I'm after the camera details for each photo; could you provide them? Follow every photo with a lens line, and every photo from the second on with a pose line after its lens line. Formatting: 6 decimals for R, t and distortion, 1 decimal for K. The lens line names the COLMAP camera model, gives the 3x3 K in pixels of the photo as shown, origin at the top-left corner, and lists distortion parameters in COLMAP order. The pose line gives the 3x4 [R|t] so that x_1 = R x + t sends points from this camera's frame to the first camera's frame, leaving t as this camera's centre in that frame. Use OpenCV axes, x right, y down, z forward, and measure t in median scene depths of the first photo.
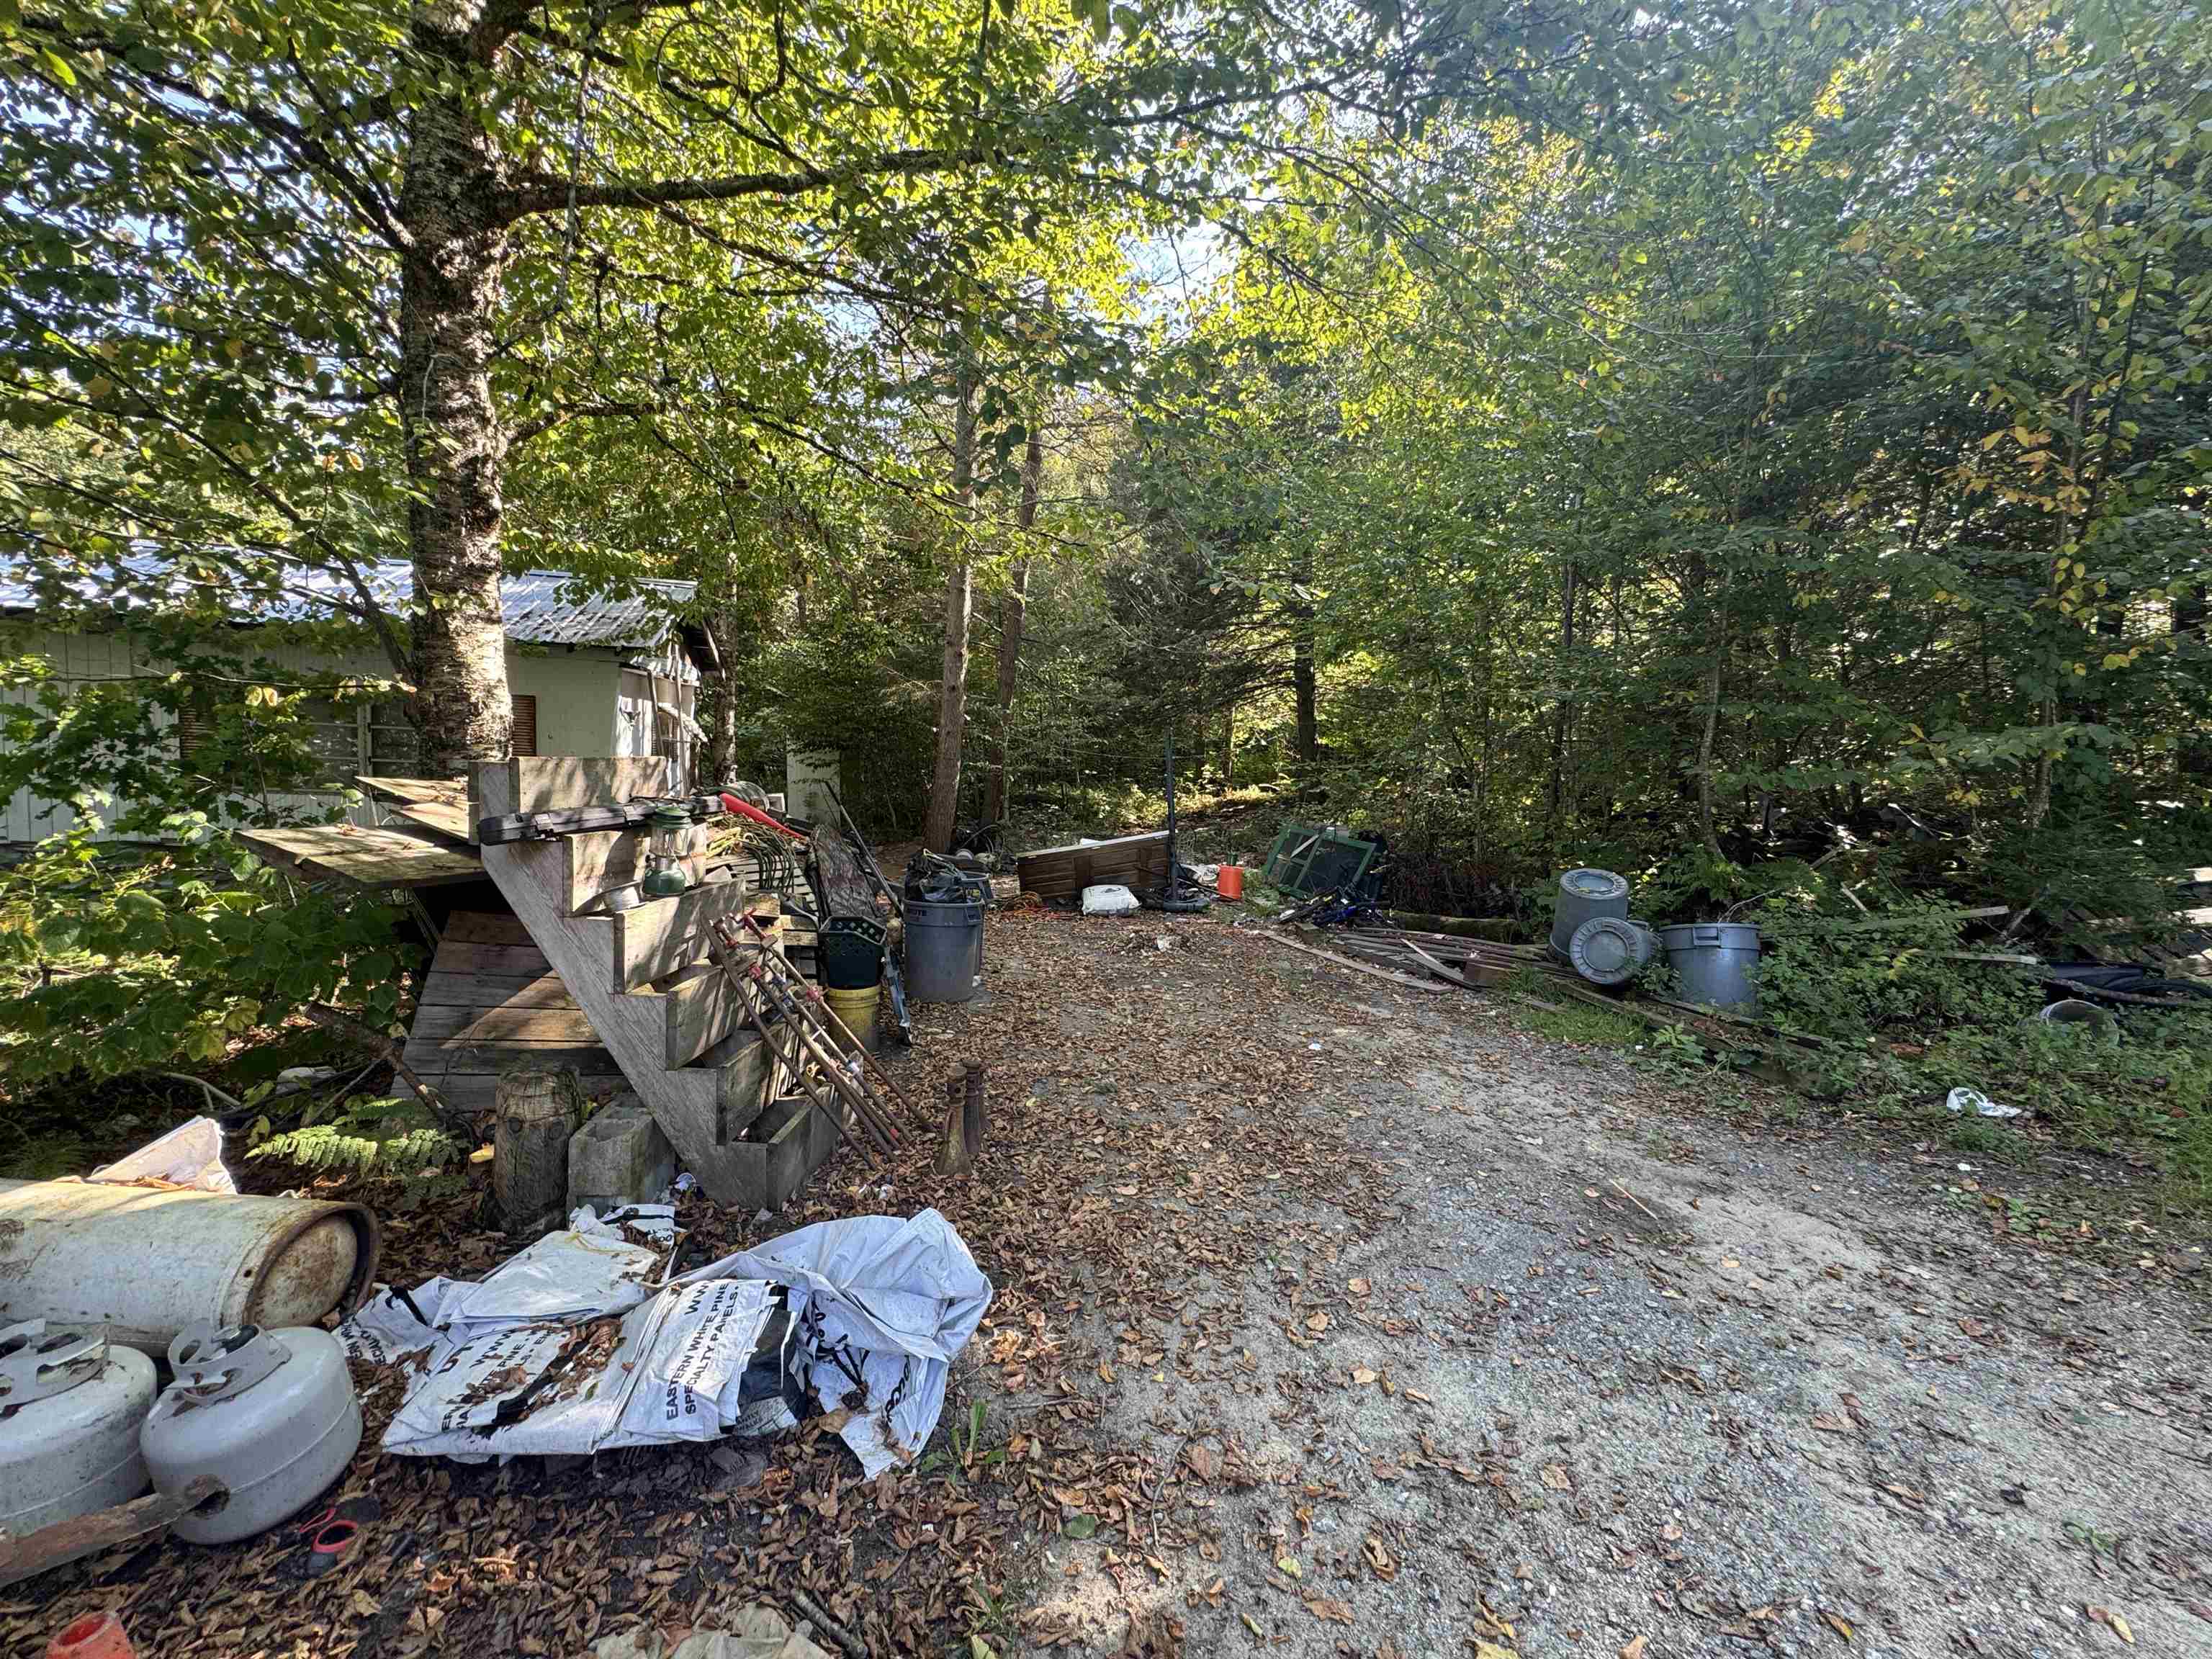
lens RADIAL K [[885.5, 0, 1110.9], [0, 885.5, 828.3], [0, 0, 1]] dist [-0.002572, 0.000665]
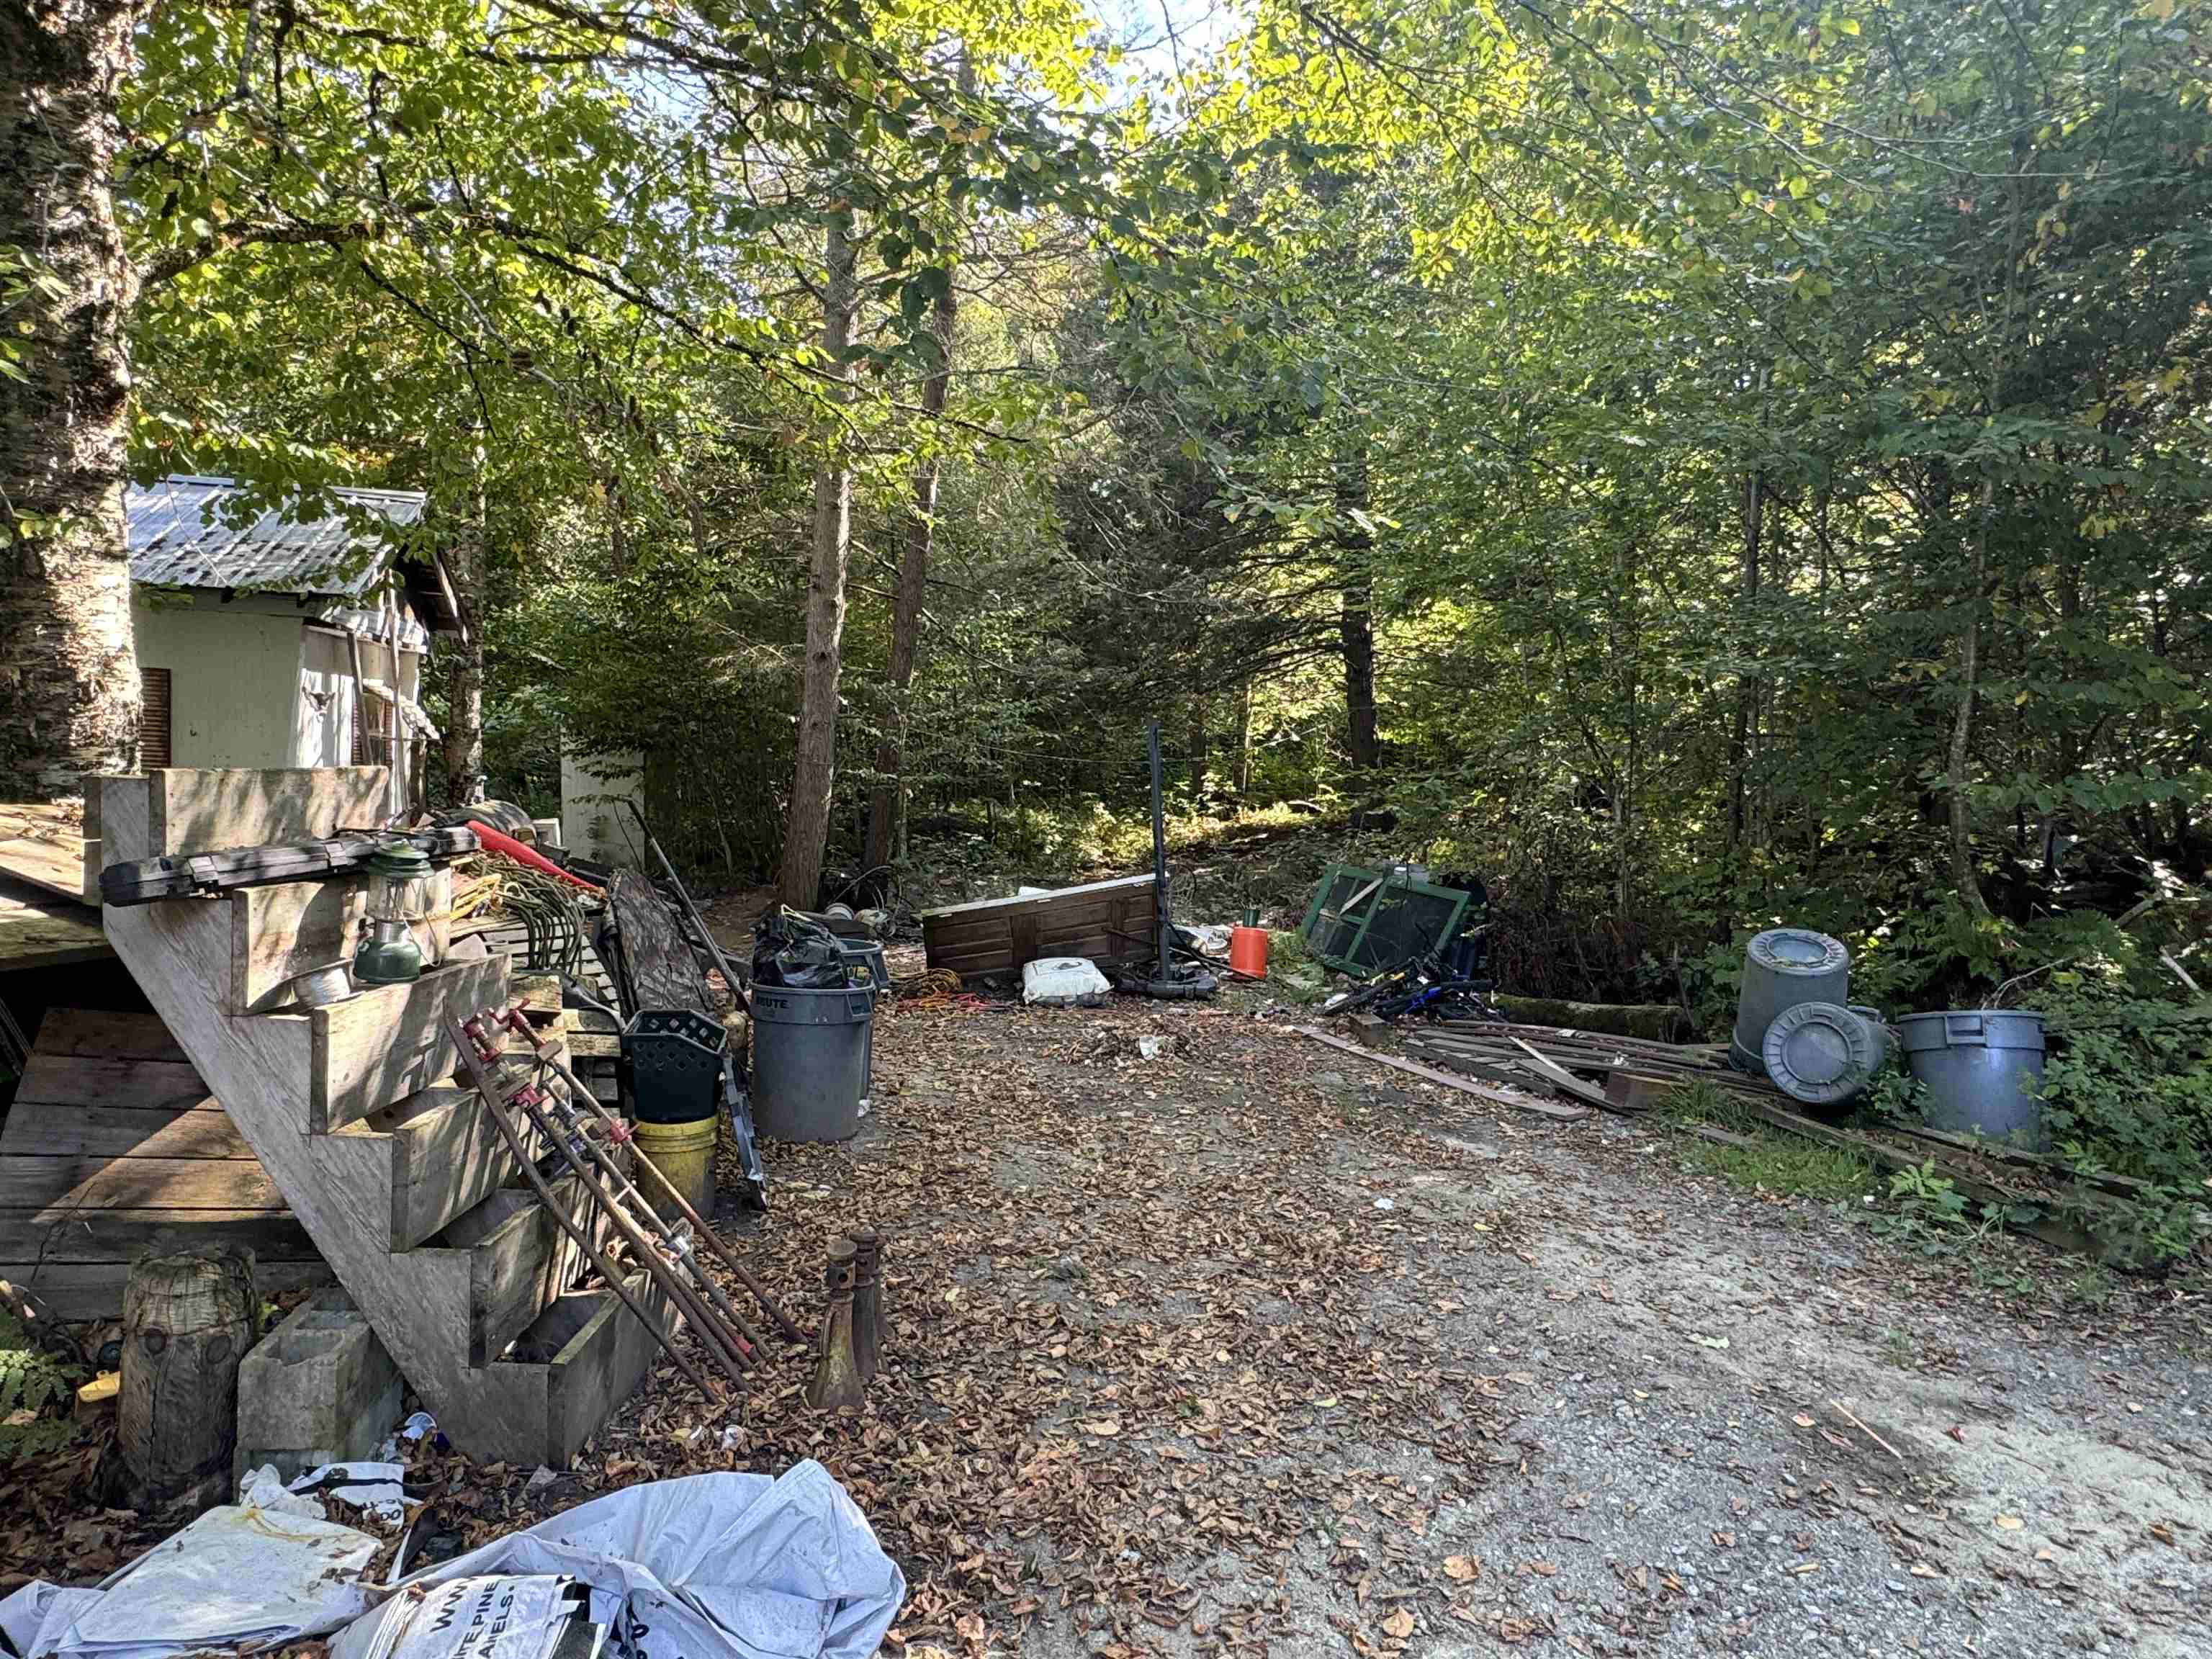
lens RADIAL K [[1362.4, 0, 1101.9], [0, 1362.4, 836.7], [0, 0, 1]] dist [-0.002659, 0.001268]
pose [[0.999544, -0.004251, 0.029911, -0.007832], [0.004957, 0.999711, -0.023536, -0.002690], [-0.029803, 0.023674, 0.999275, -0.010380]]
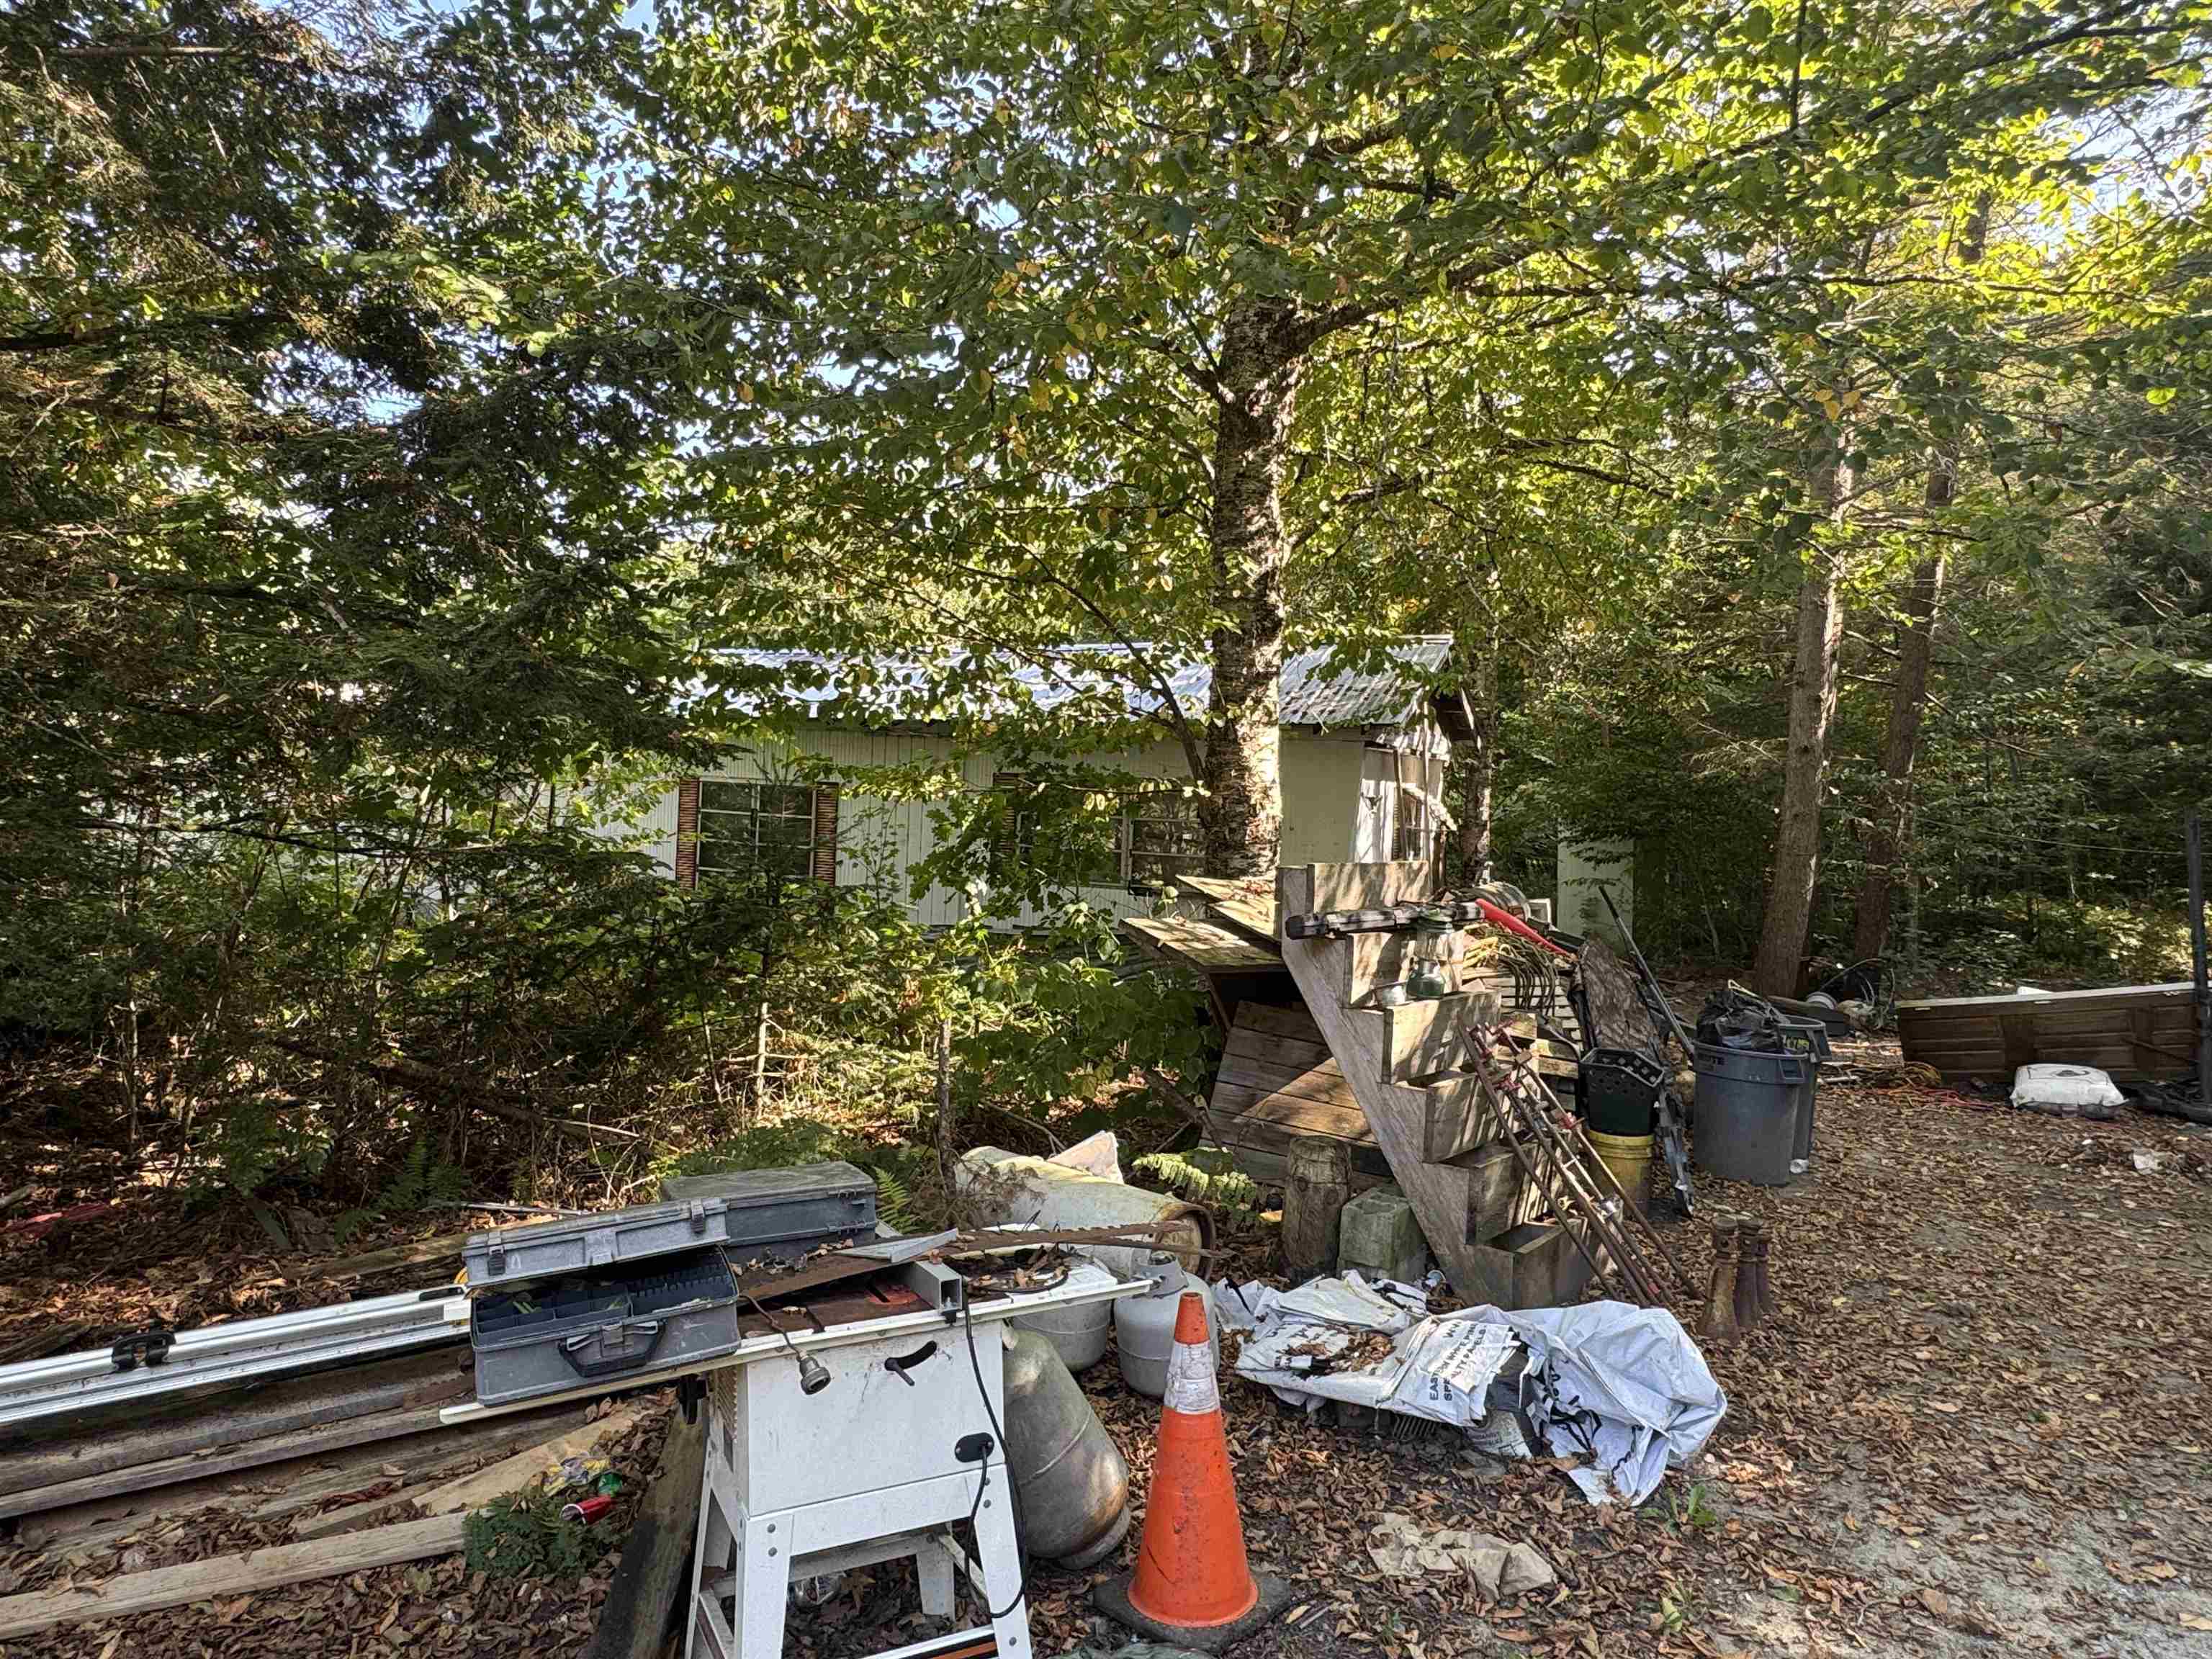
lens RADIAL K [[1362.4, 0, 1101.9], [0, 1362.4, 836.7], [0, 0, 1]] dist [-0.002659, 0.001268]
pose [[0.780607, 0.001265, -0.625021, 0.134521], [-0.053912, 0.996407, -0.065315, 0.009021], [0.622693, 0.084681, 0.777870, -0.339239]]
